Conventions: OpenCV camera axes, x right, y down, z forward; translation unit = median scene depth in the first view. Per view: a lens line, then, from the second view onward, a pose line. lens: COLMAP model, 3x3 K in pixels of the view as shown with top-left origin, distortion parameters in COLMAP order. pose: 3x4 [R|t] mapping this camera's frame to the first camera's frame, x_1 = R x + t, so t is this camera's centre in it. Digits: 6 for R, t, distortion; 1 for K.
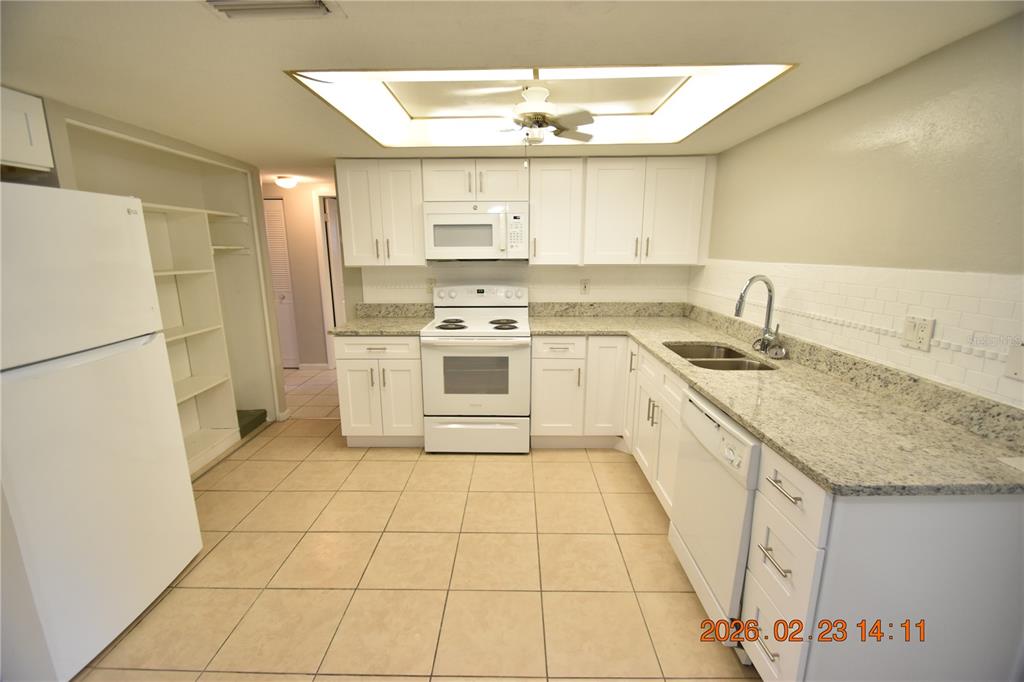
lens RADIAL K [[449.0, 0, 510.5], [0, 449.0, 347.0], [0, 0, 1]] dist [0.016681, -0.016329]
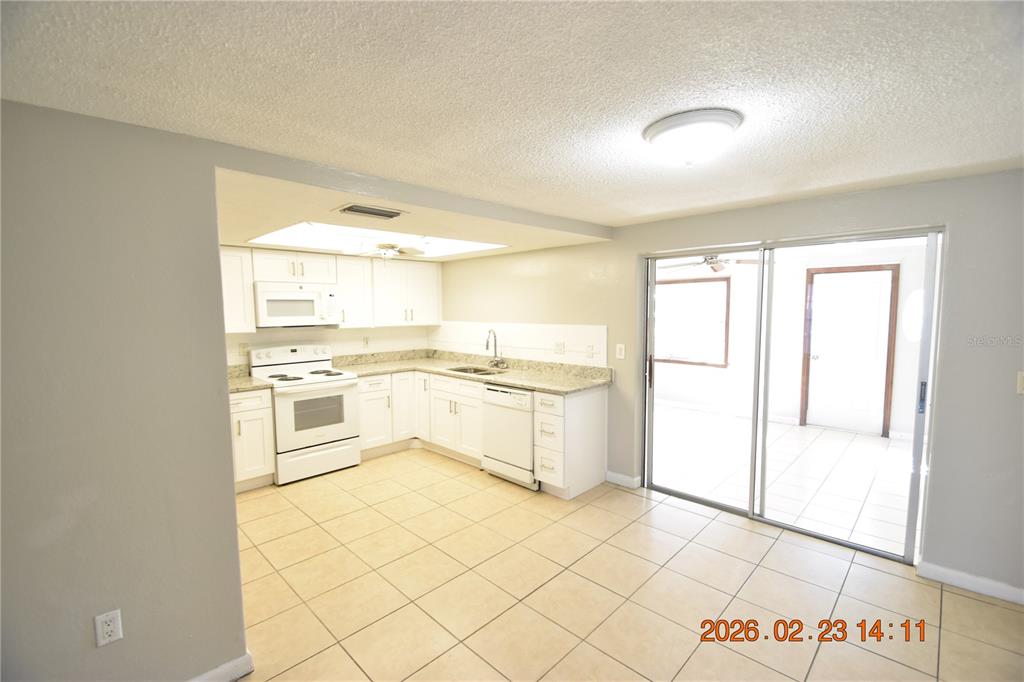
lens RADIAL K [[449.0, 0, 510.5], [0, 449.0, 347.0], [0, 0, 1]] dist [0.016681, -0.016329]
pose [[0.689223, -0.064763, 0.721649, -0.612381], [0.156894, 0.985706, -0.061384, 0.041786], [-0.707358, 0.155530, 0.689532, -0.323900]]
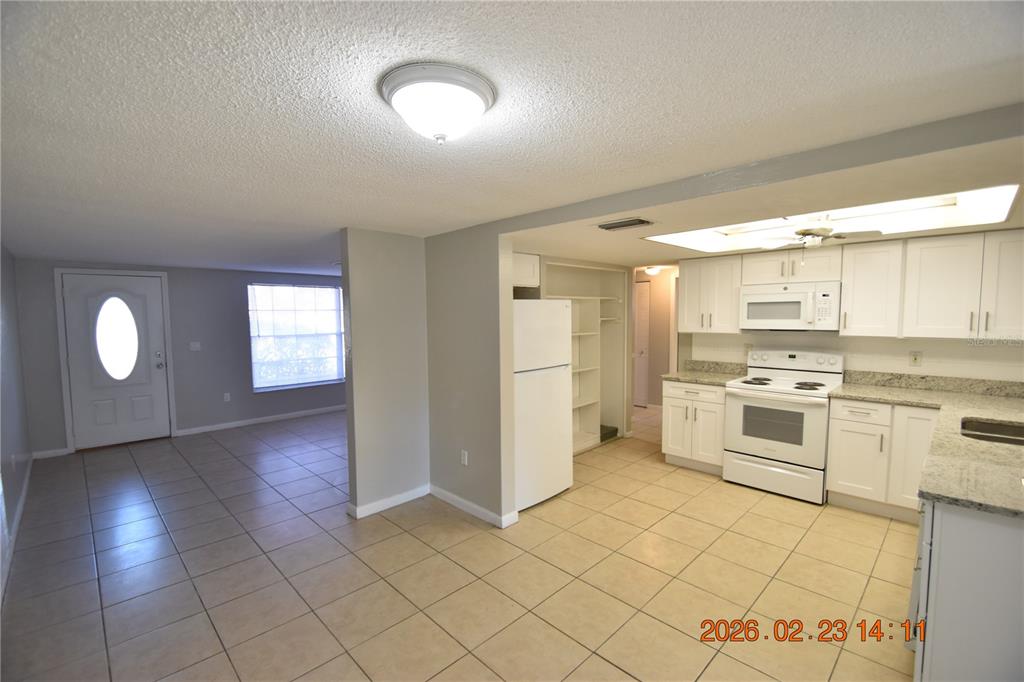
lens RADIAL K [[449.0, 0, 510.5], [0, 449.0, 347.0], [0, 0, 1]] dist [0.016681, -0.016329]
pose [[0.710805, 0.050661, -0.701562, 0.256541], [-0.141795, 0.987247, -0.072373, 0.043545], [0.688949, 0.150921, 0.708924, -0.363734]]
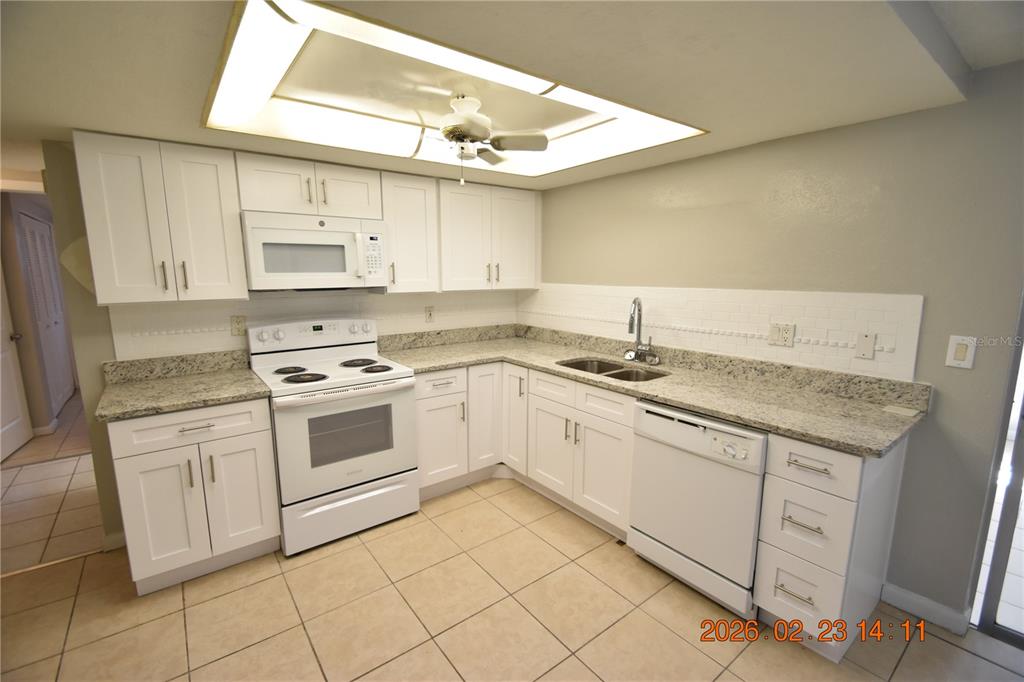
lens RADIAL K [[449.0, 0, 510.5], [0, 449.0, 347.0], [0, 0, 1]] dist [0.016681, -0.016329]
pose [[0.784058, -0.103285, 0.612034, -0.318016], [0.131399, 0.991329, -0.001037, -0.050383], [-0.606620, 0.081234, 0.790831, 0.190431]]
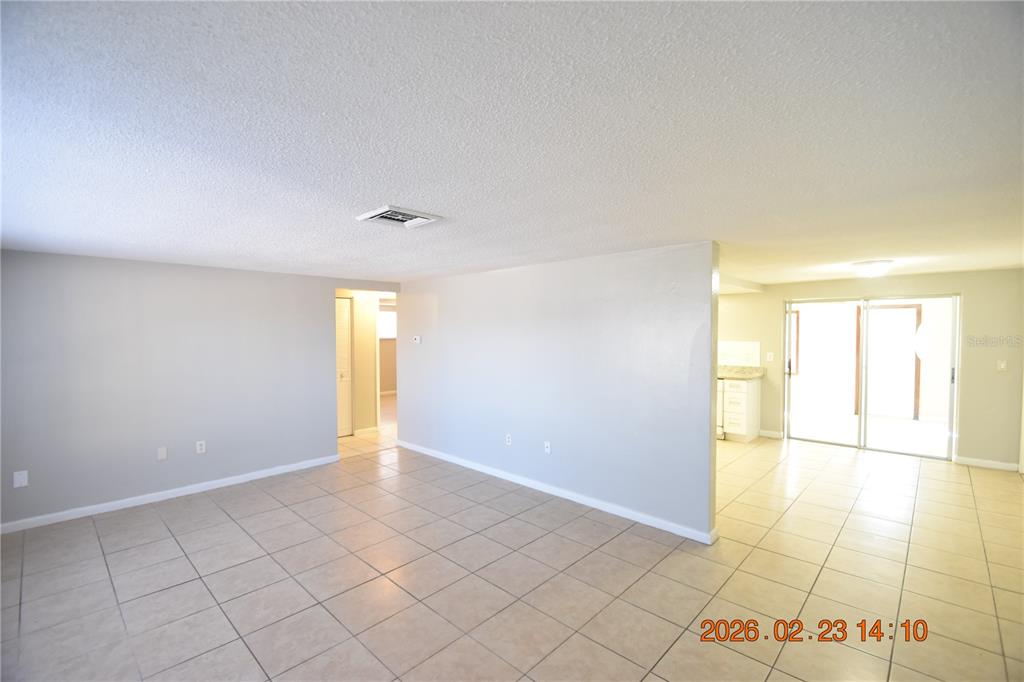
lens RADIAL K [[449.0, 0, 510.5], [0, 449.0, 347.0], [0, 0, 1]] dist [0.016681, -0.016329]
pose [[0.680130, -0.020859, 0.732794, -1.824465], [0.153417, 0.981511, -0.114452, 0.034998], [-0.716858, 0.190266, 0.670756, -0.238173]]
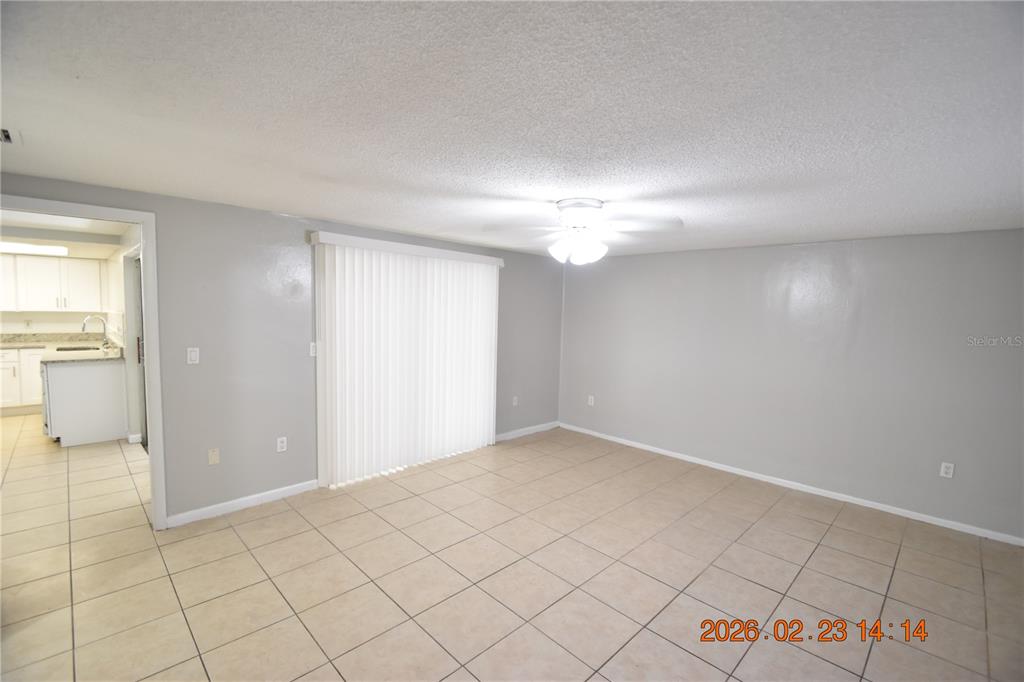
lens RADIAL K [[449.0, 0, 510.5], [0, 449.0, 347.0], [0, 0, 1]] dist [0.016681, -0.016329]
pose [[0.703047, -0.036561, 0.710203, 0.275128], [0.120086, 0.990440, -0.067888, 0.321944], [-0.700931, 0.133014, 0.700716, -1.639437]]
